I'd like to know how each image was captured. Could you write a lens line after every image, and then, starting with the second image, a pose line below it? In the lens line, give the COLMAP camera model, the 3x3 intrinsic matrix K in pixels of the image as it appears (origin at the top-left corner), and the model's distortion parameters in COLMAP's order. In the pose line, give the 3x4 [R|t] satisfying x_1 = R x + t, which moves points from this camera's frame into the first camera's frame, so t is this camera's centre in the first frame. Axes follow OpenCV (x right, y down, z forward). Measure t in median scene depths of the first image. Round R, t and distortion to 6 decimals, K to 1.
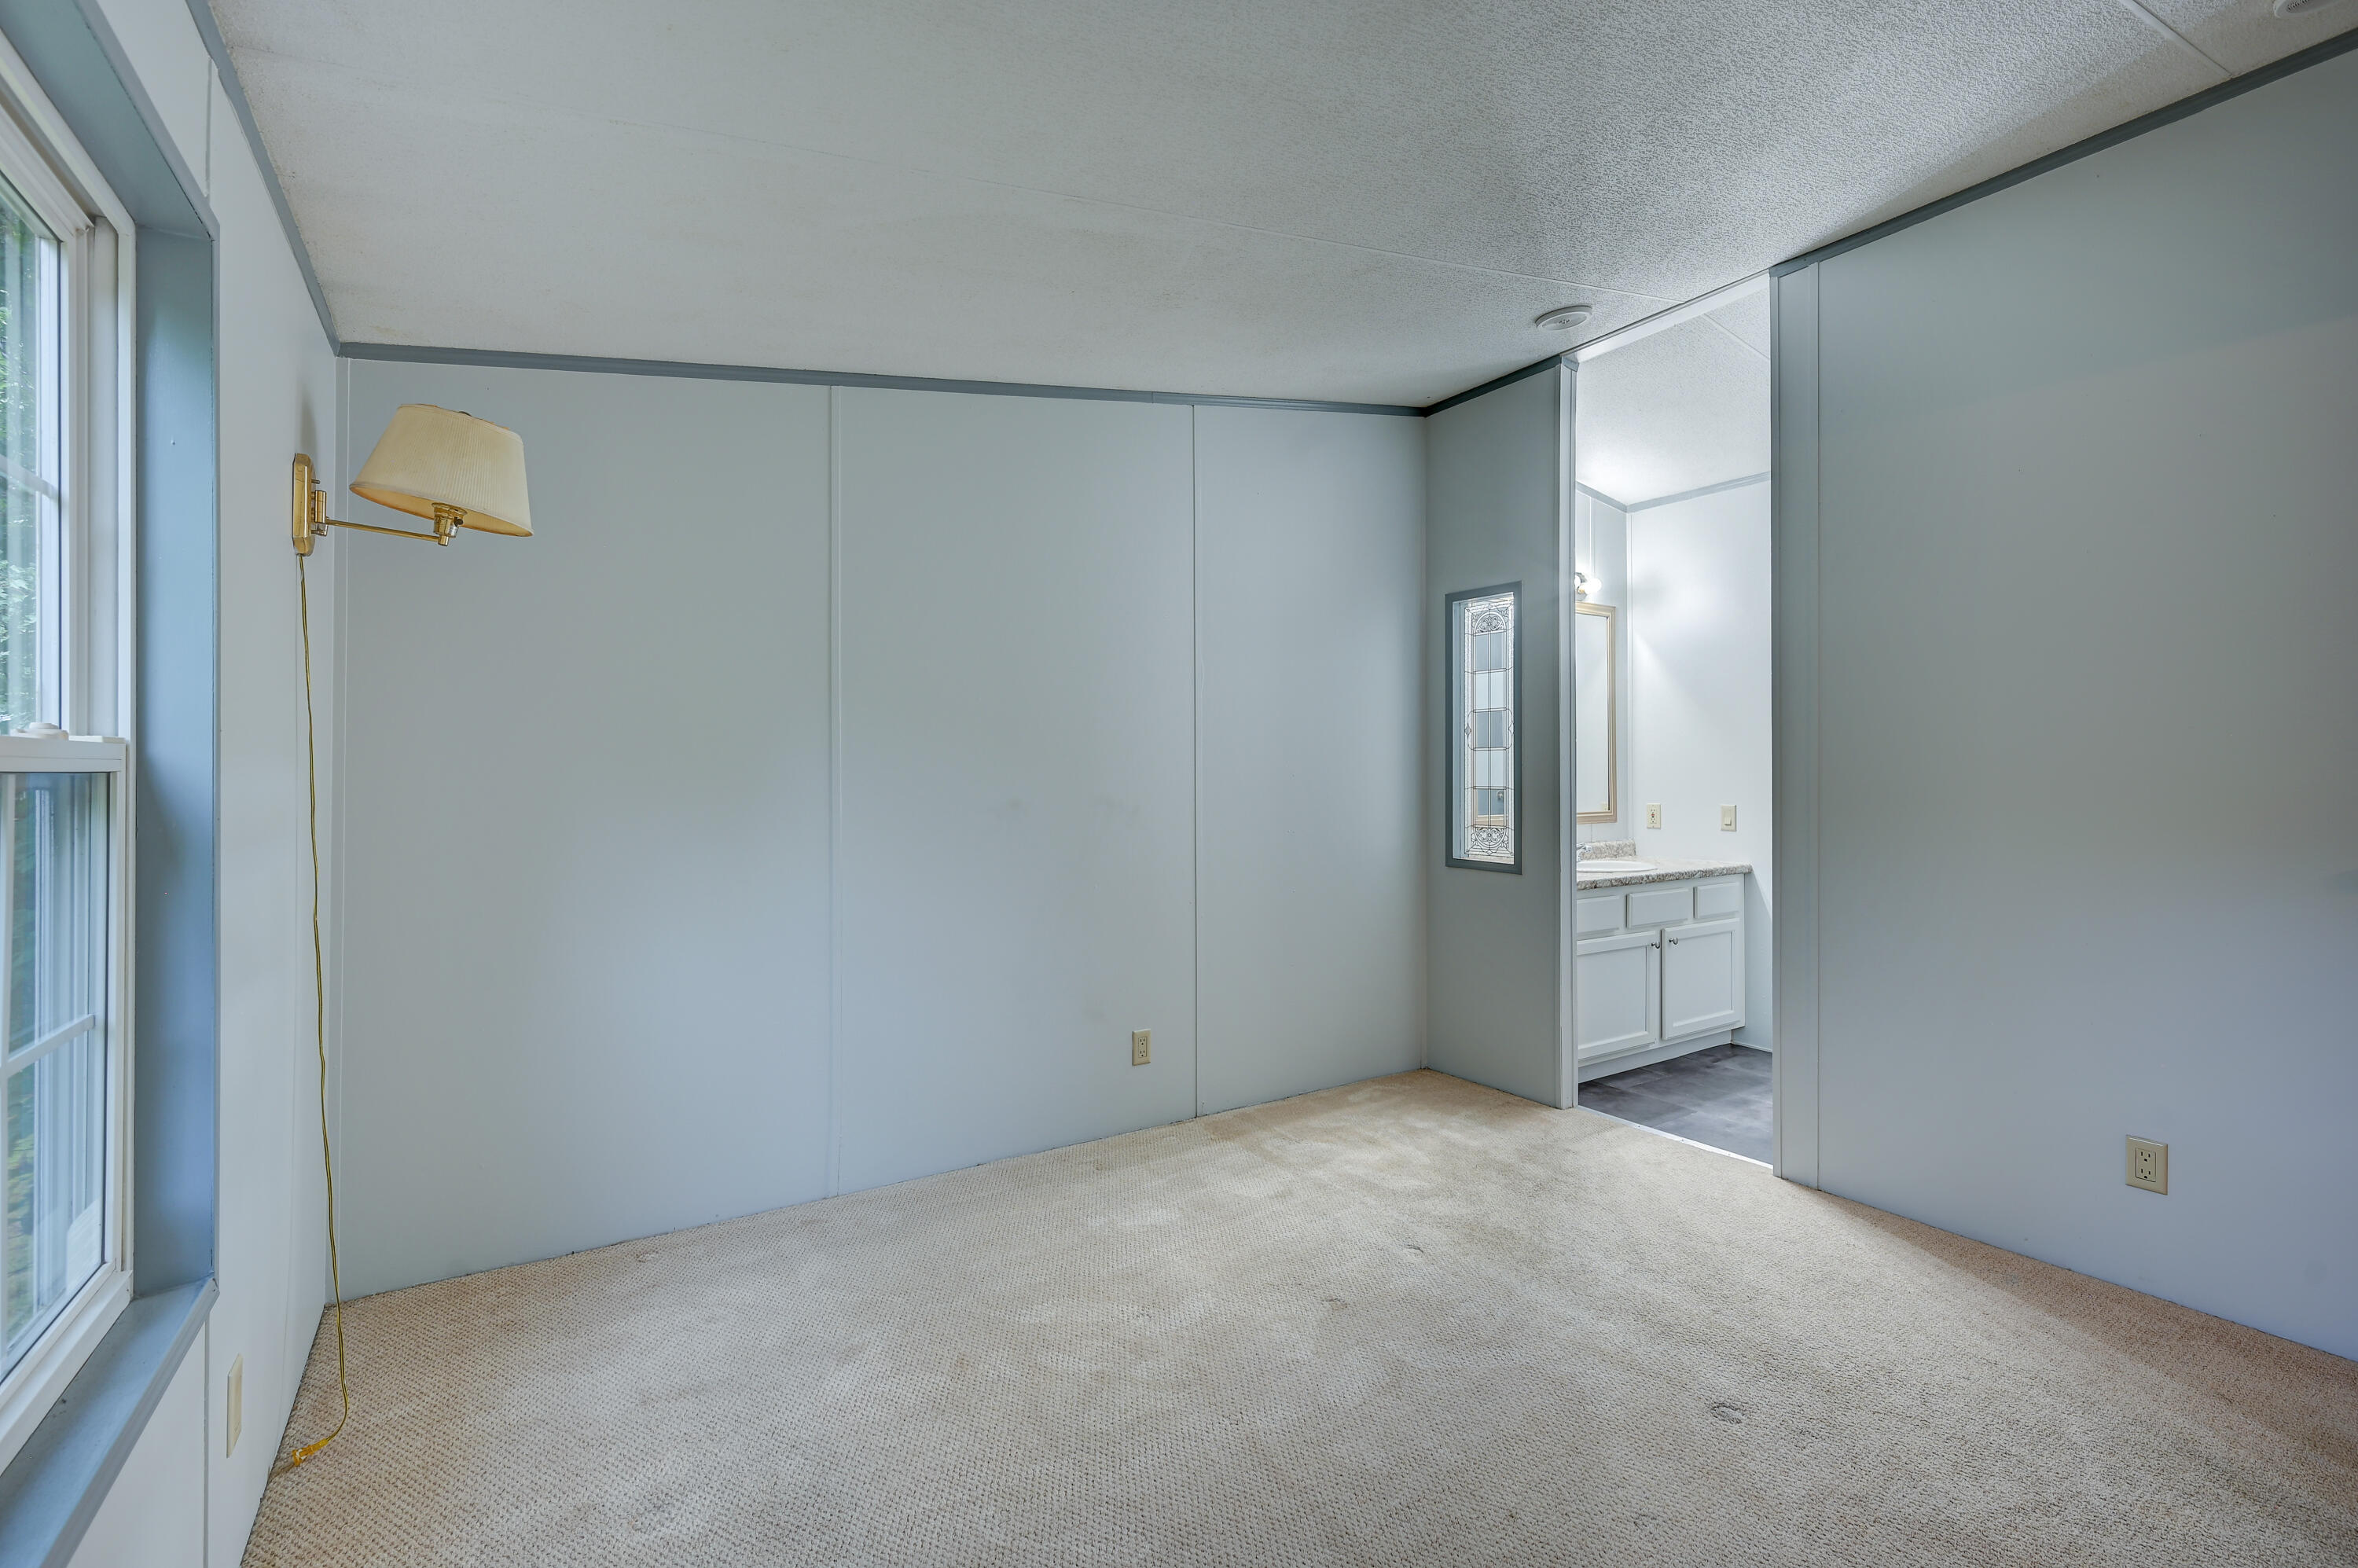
lens RADIAL K [[1036.1, 0, 1156.7], [0, 1036.1, 770.8], [0, 0, 1]] dist [-0.000684, 0.001009]
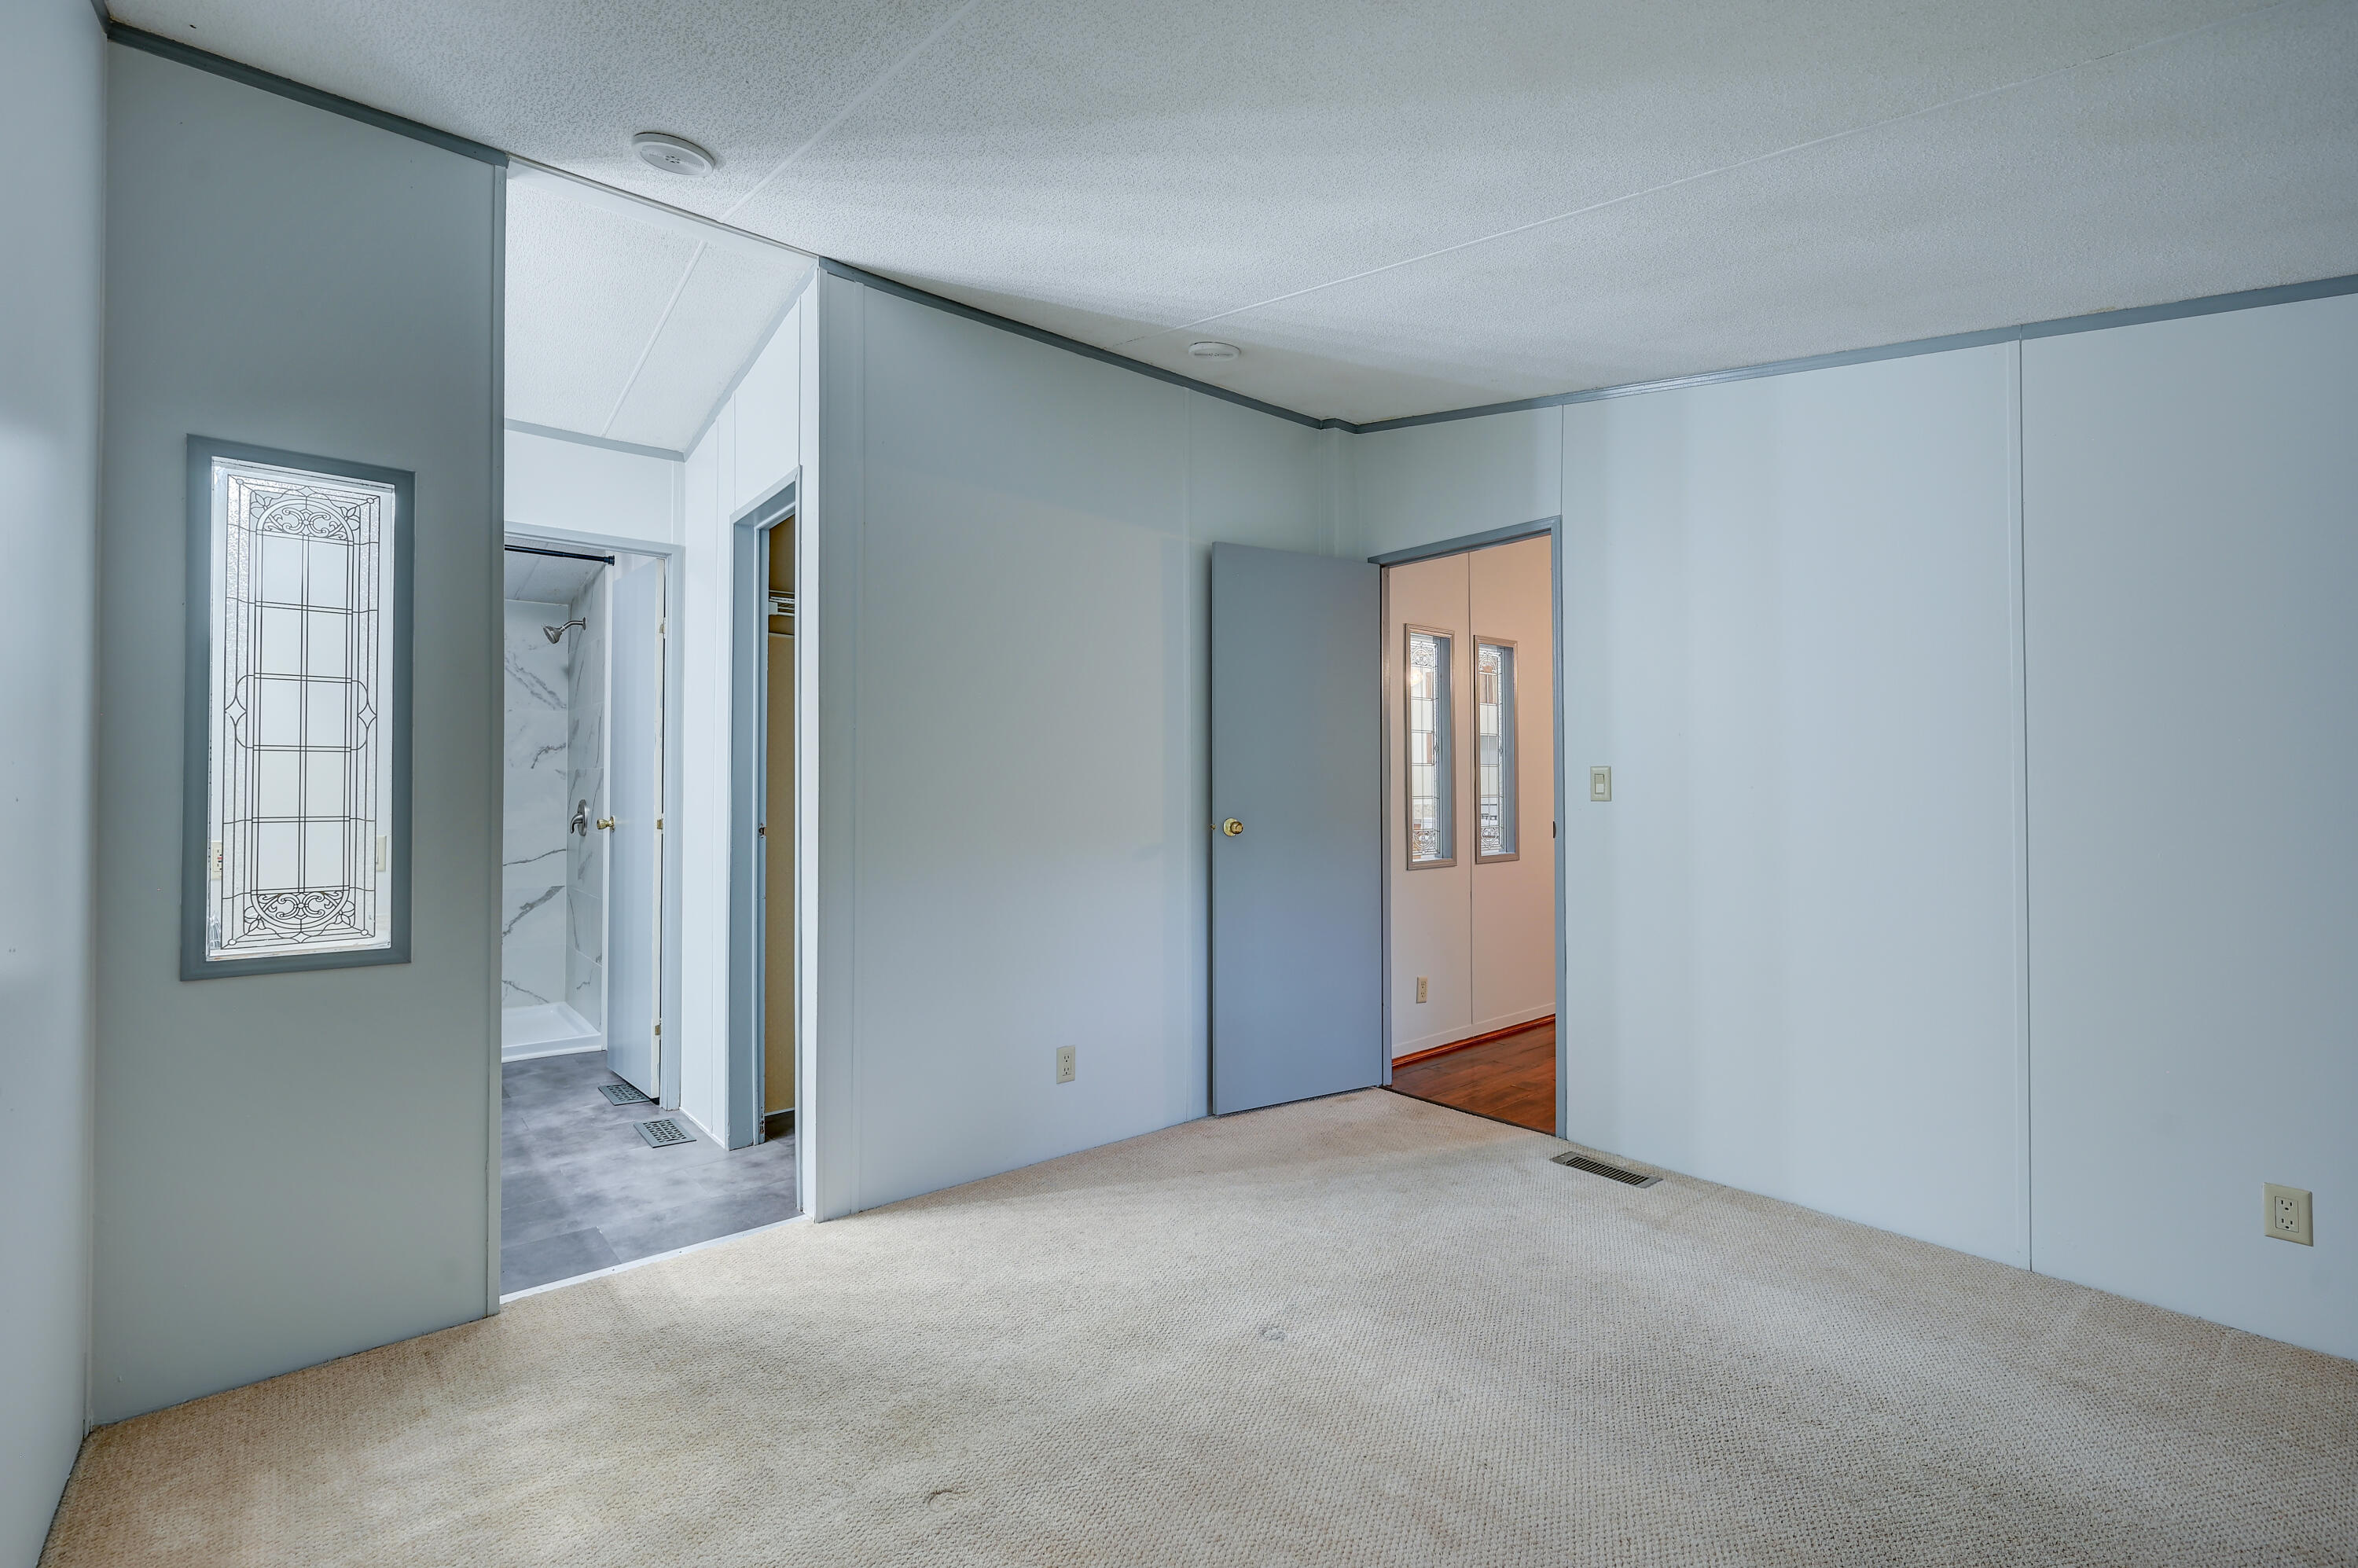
lens RADIAL K [[1036.1, 0, 1193.9], [0, 1036.1, 772.8], [0, 0, 1]] dist [-0.000684, 0.001009]
pose [[-0.153725, 0.018141, 0.987947, -0.350229], [0.000071, 0.999832, -0.018349, 0.001790], [-0.988114, -0.002751, -0.153700, 0.733002]]
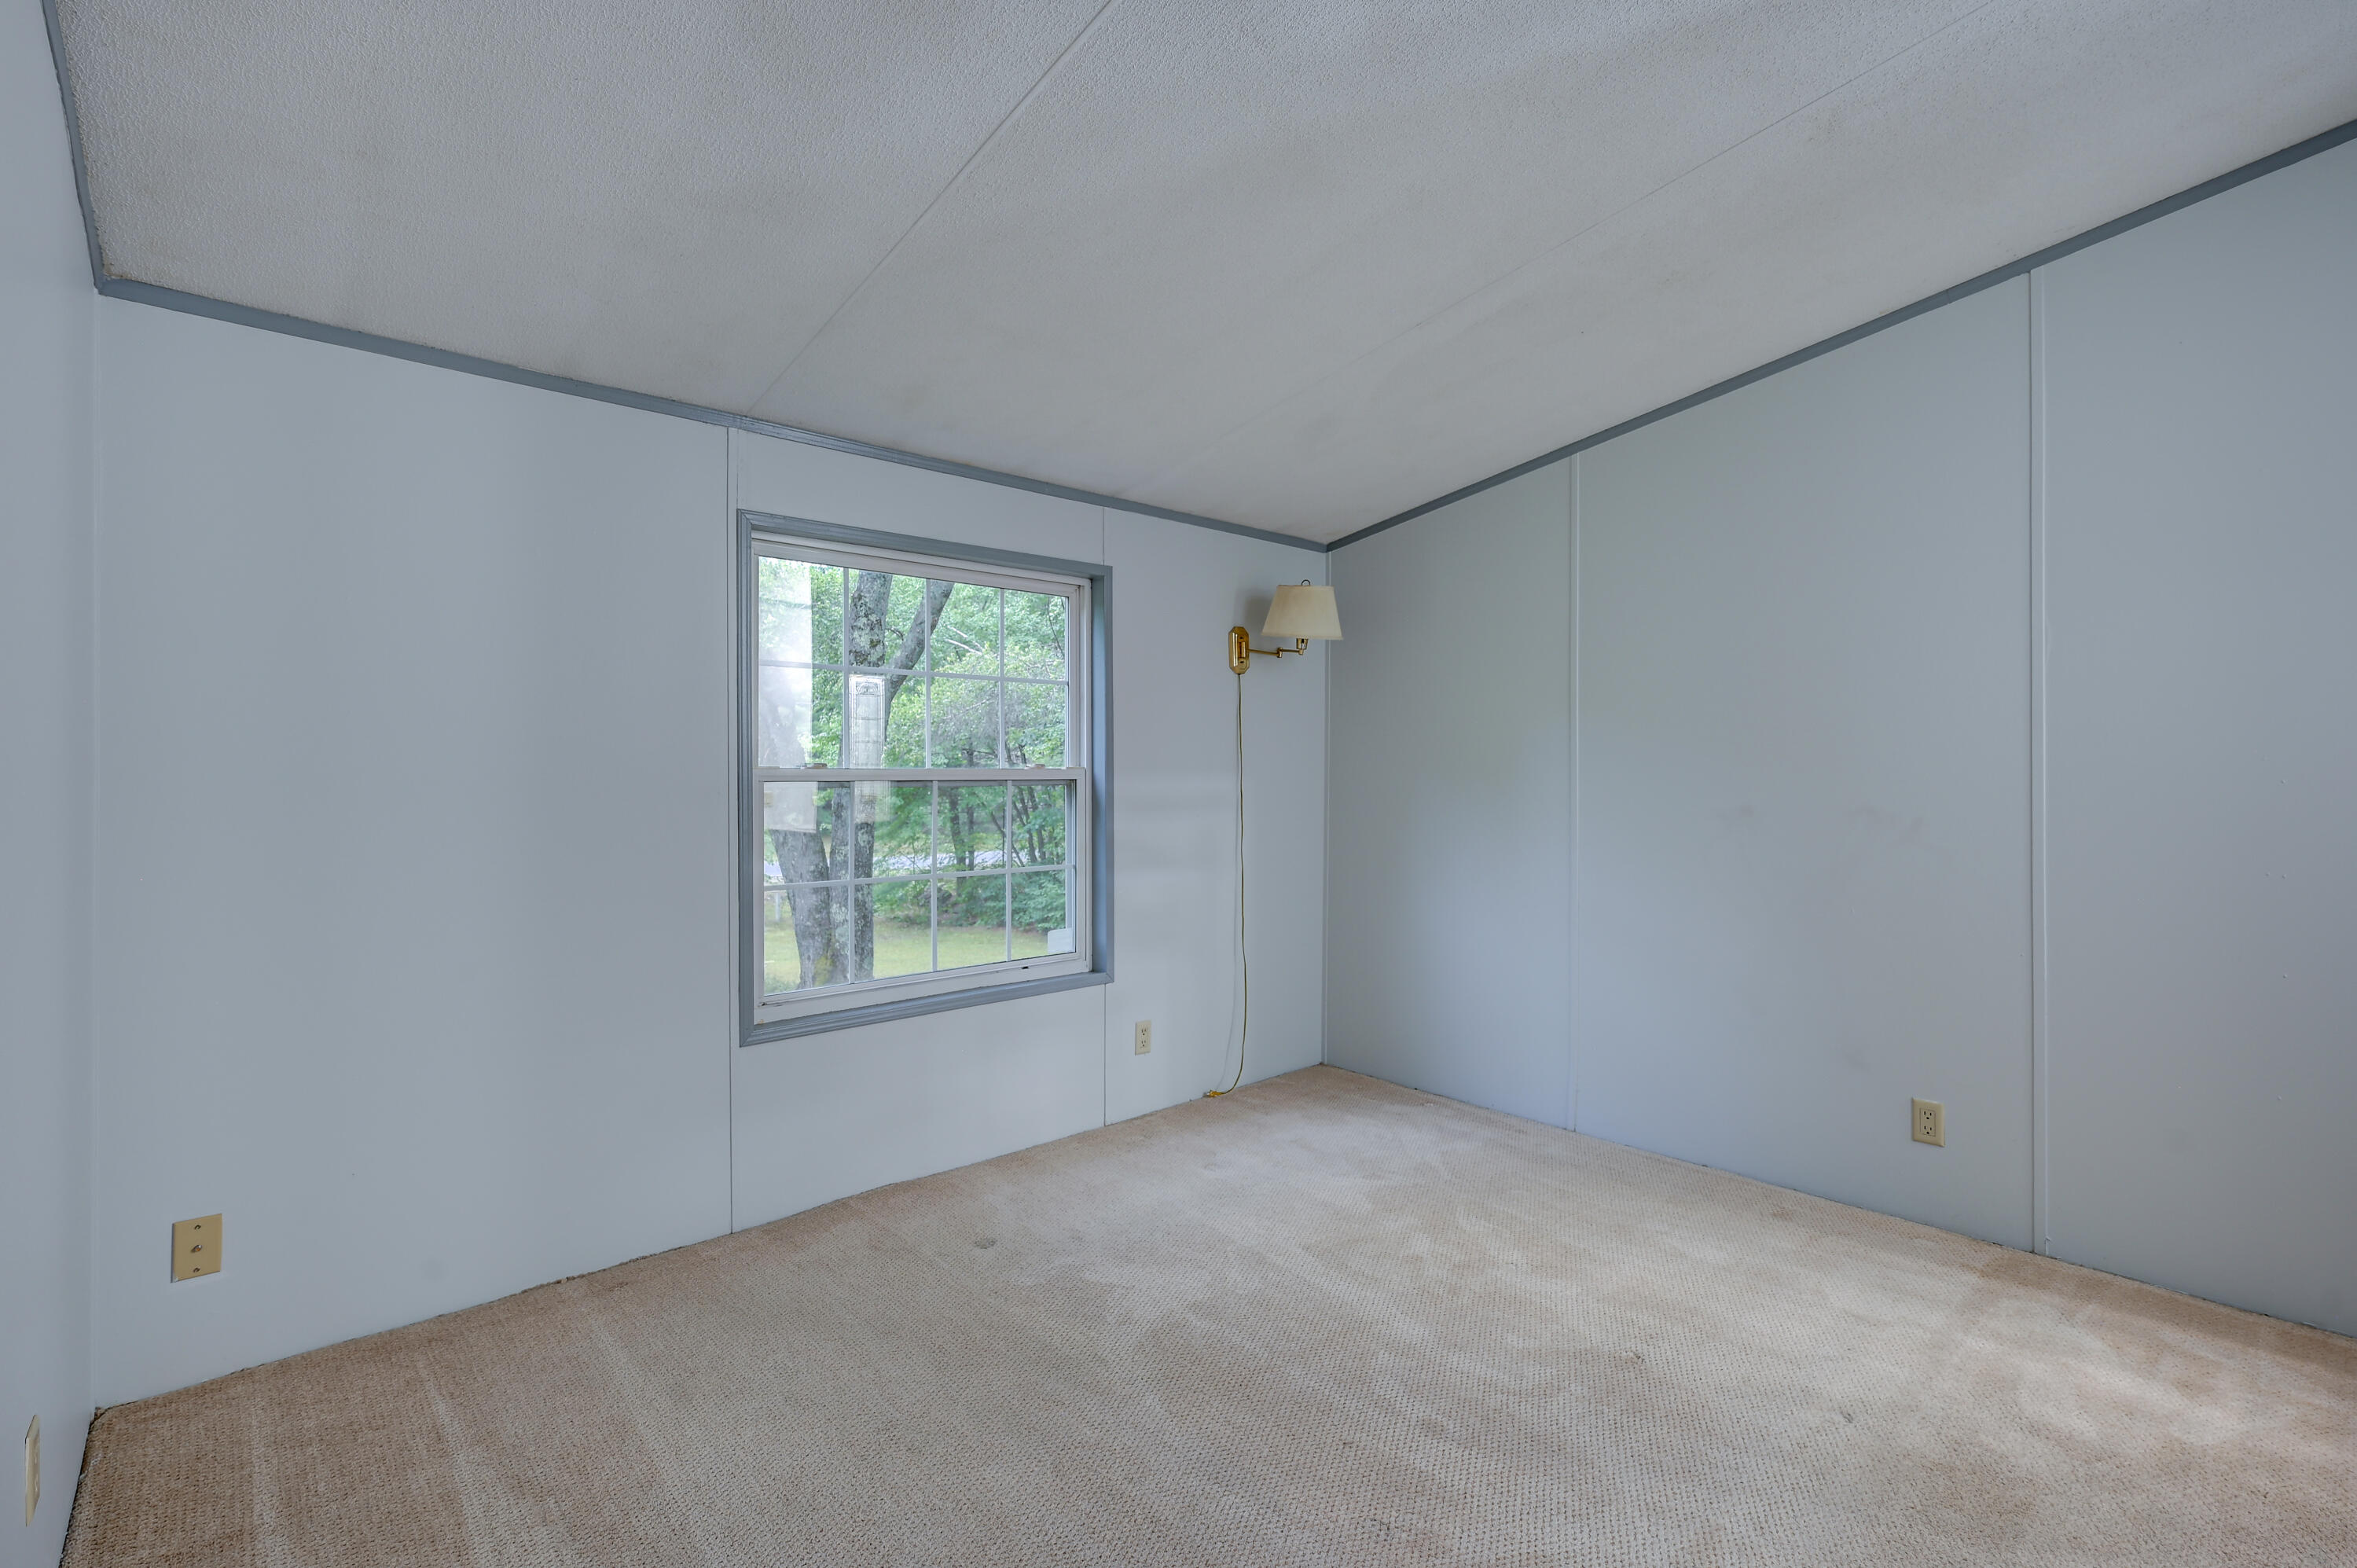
lens RADIAL K [[1035.7, 0, 1191.6], [0, 1035.7, 772.0], [0, 0, 1]] dist [-0.000684, 0.001009]
pose [[0.166701, -0.003879, -0.986000, 0.705105], [0.005997, 0.999978, -0.002920, -0.003305], [0.985989, -0.005427, 0.166720, 0.324108]]
